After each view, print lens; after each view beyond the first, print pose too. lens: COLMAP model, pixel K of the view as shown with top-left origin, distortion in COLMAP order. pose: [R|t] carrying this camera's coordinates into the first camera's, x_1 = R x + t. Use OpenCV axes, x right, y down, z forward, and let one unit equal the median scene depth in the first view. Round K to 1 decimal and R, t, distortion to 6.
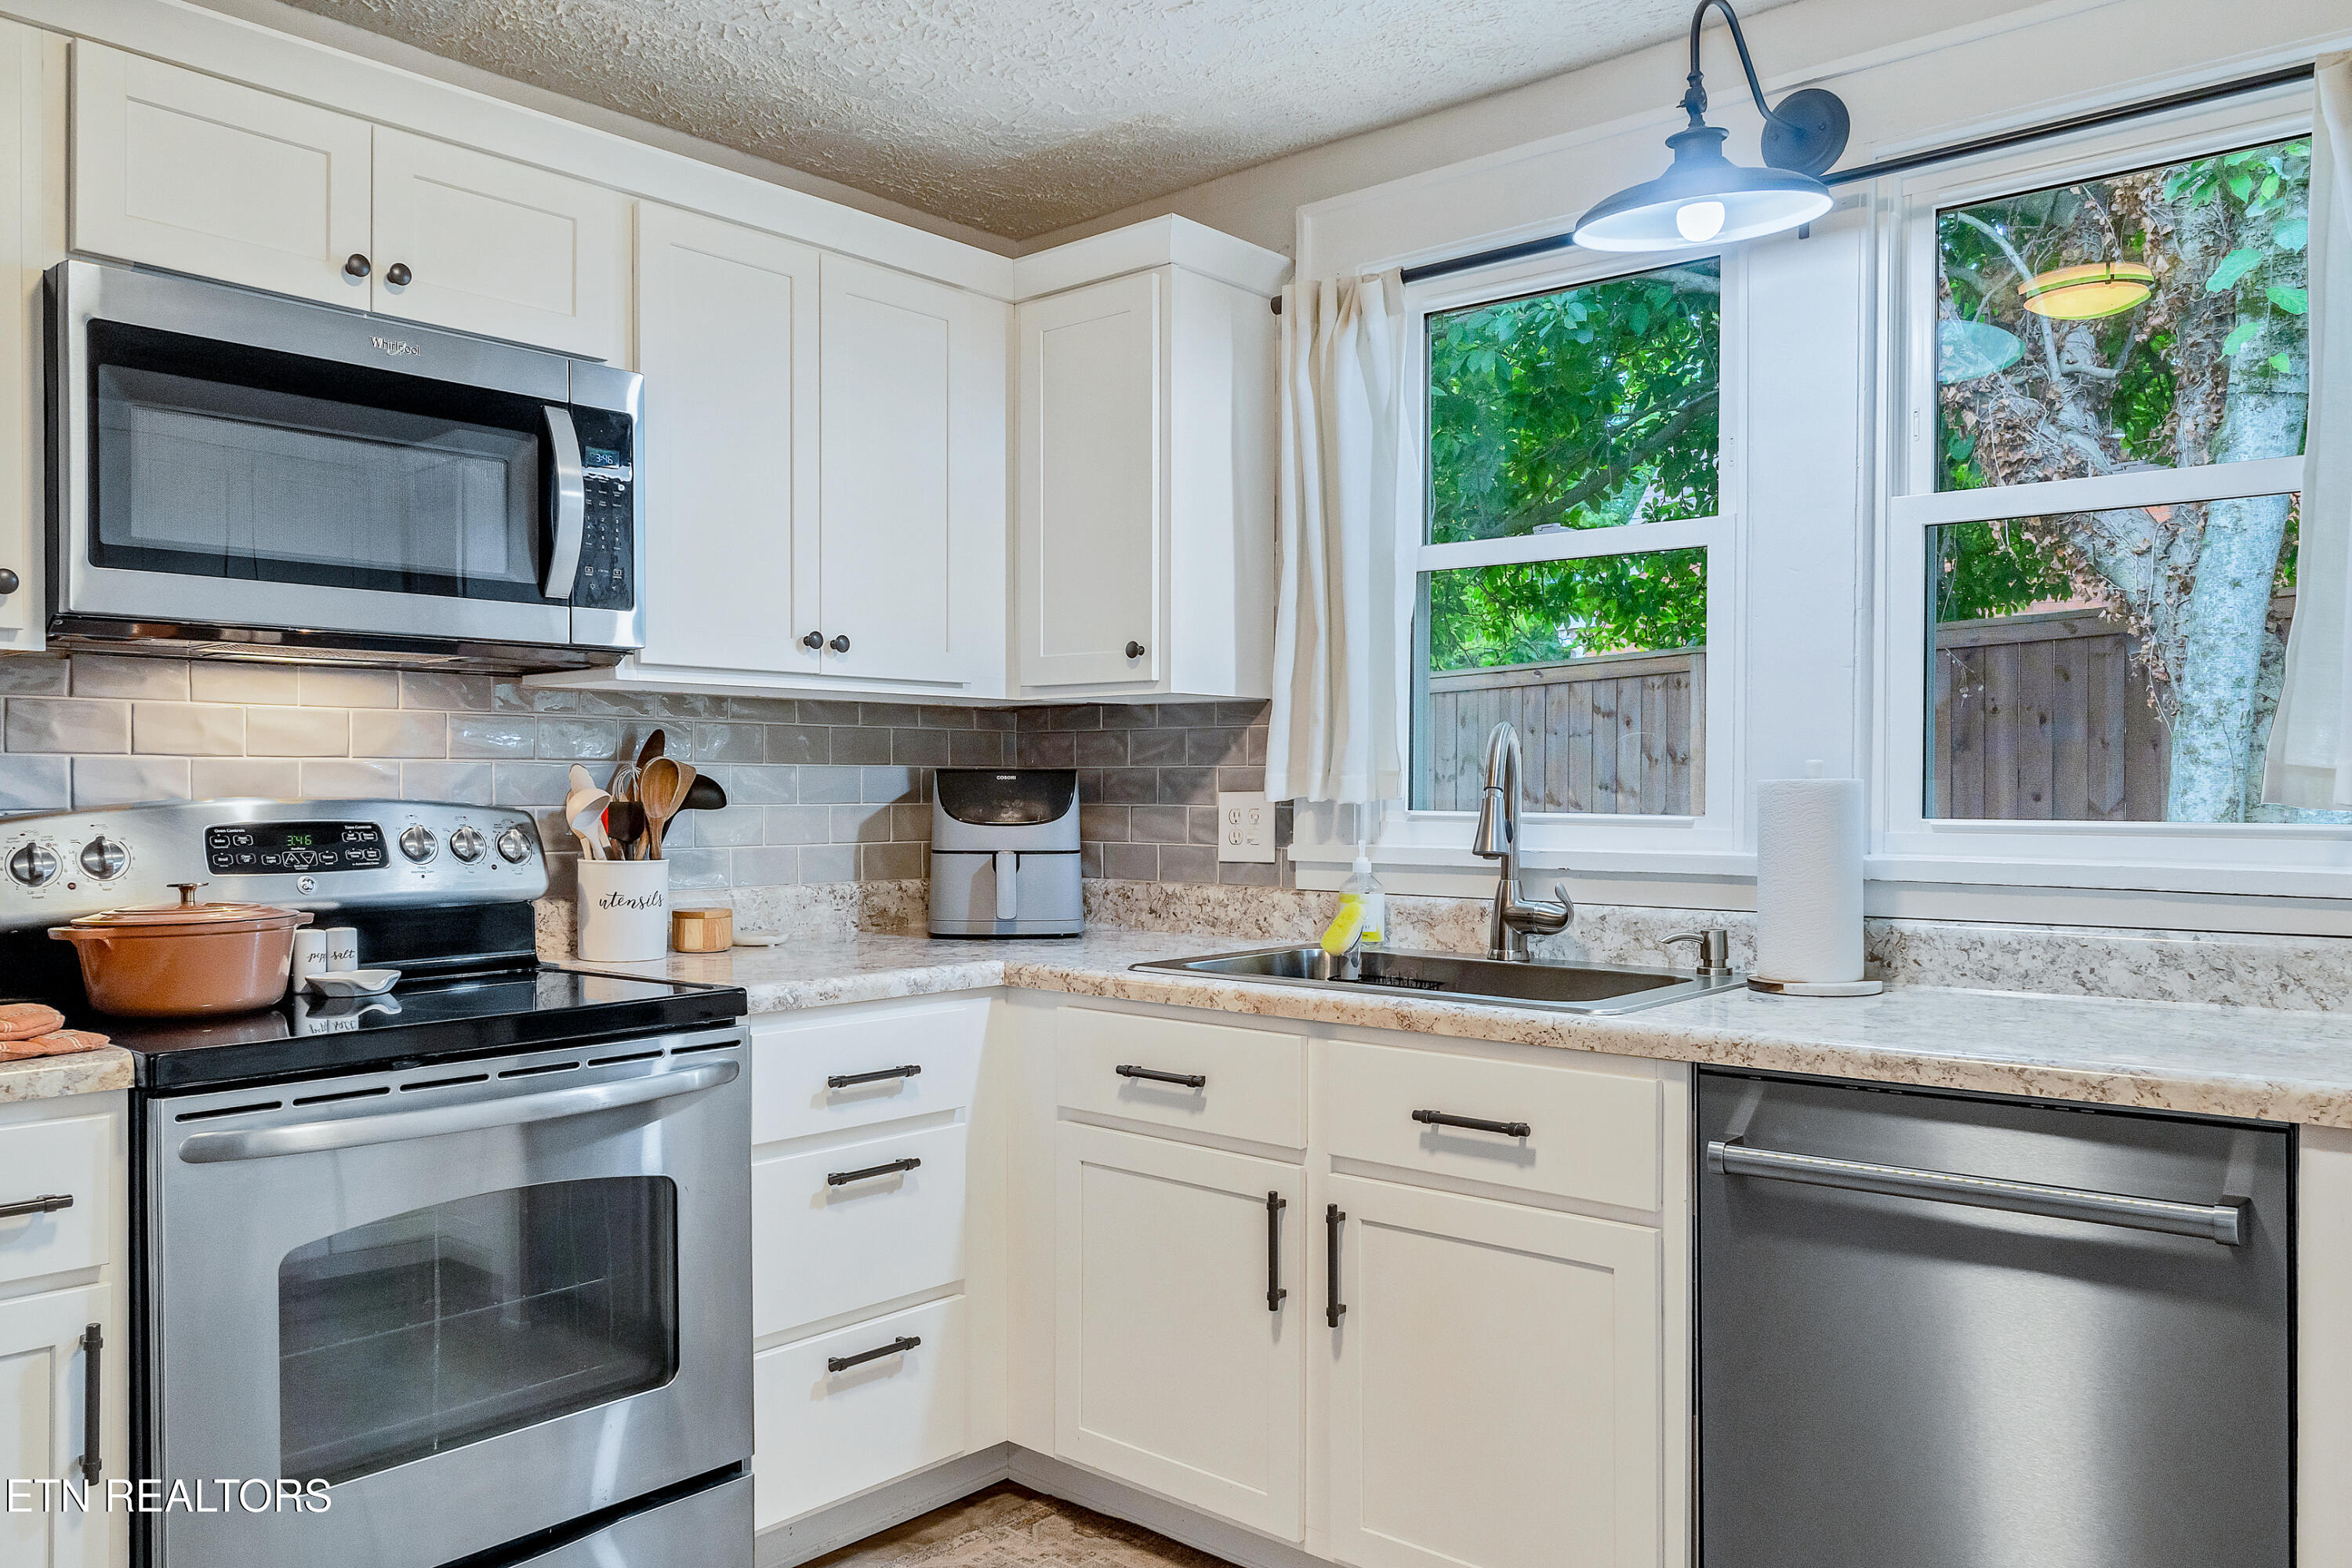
lens RADIAL K [[1686.6, 0, 1209.9], [0, 1686.6, 763.0], [0, 0, 1]] dist [-0.001896, -0.000845]
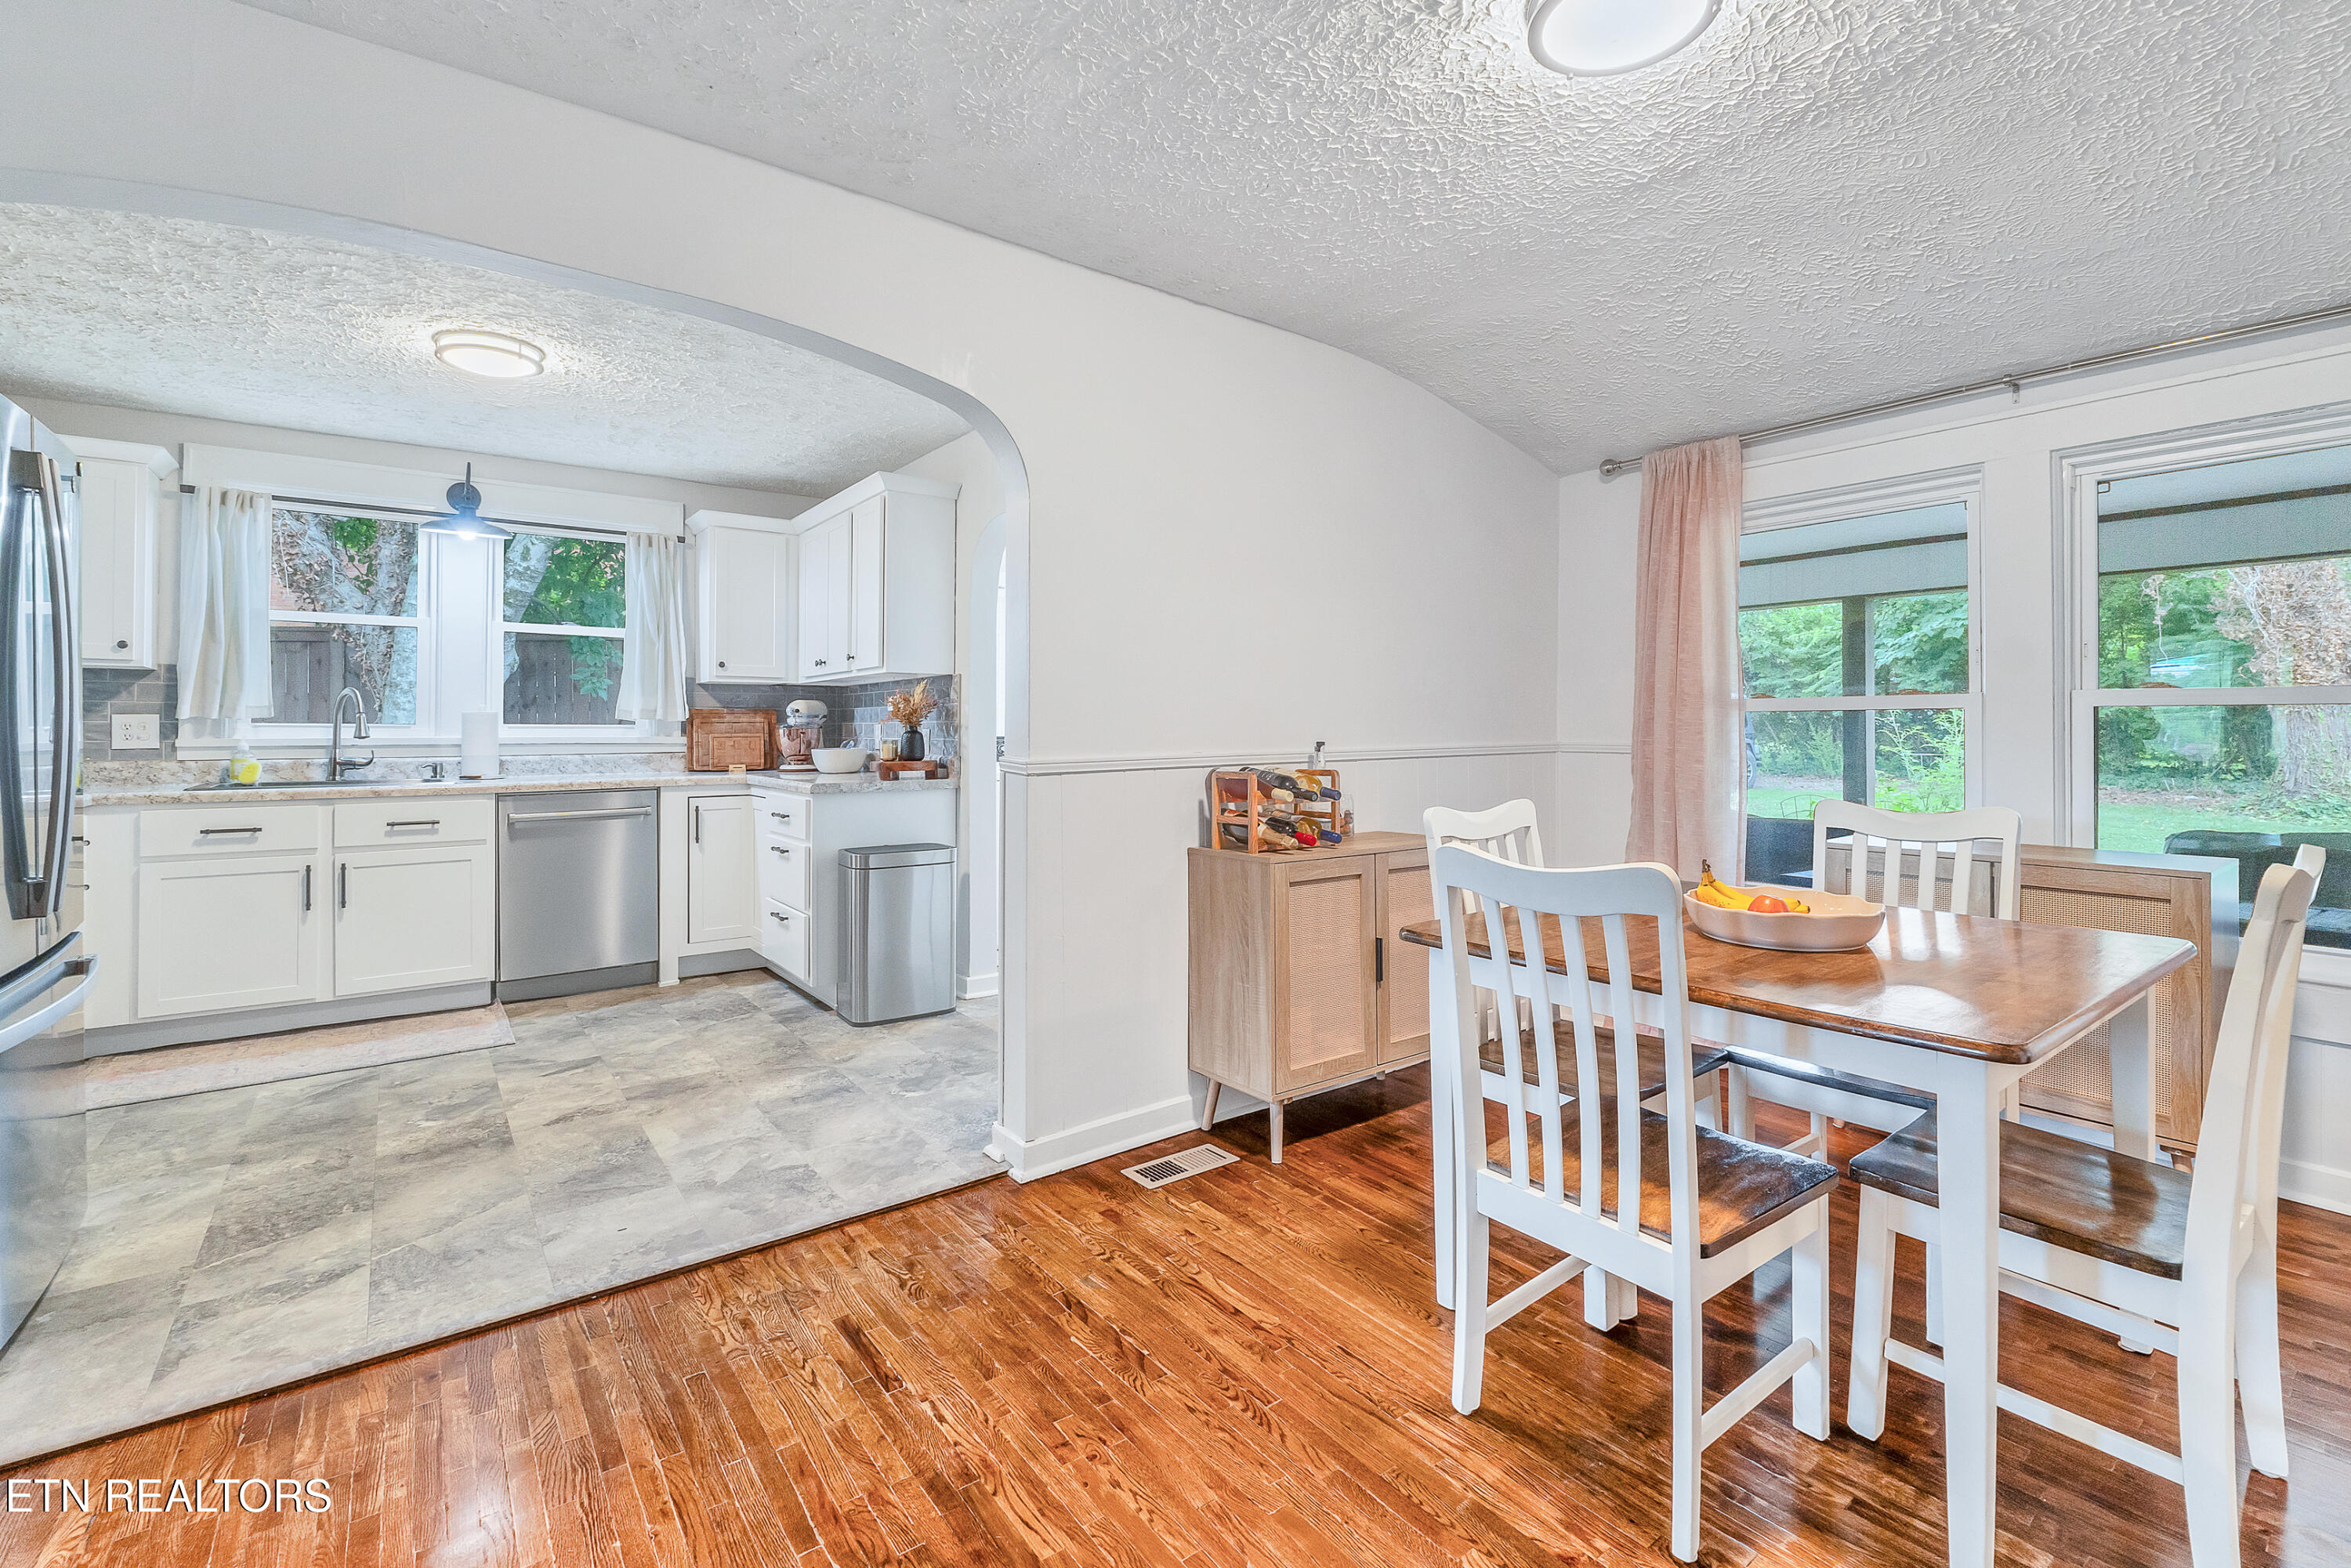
lens RADIAL K [[1024.0, 0, 1179.0], [0, 1024.0, 718.9], [0, 0, 1]] dist [-0.011087, 0.000611]
pose [[0.200223, 0.008609, 0.979712, -1.144729], [-0.011300, 0.999915, -0.006477, 0.020265], [-0.979685, -0.009774, 0.200304, -0.590212]]
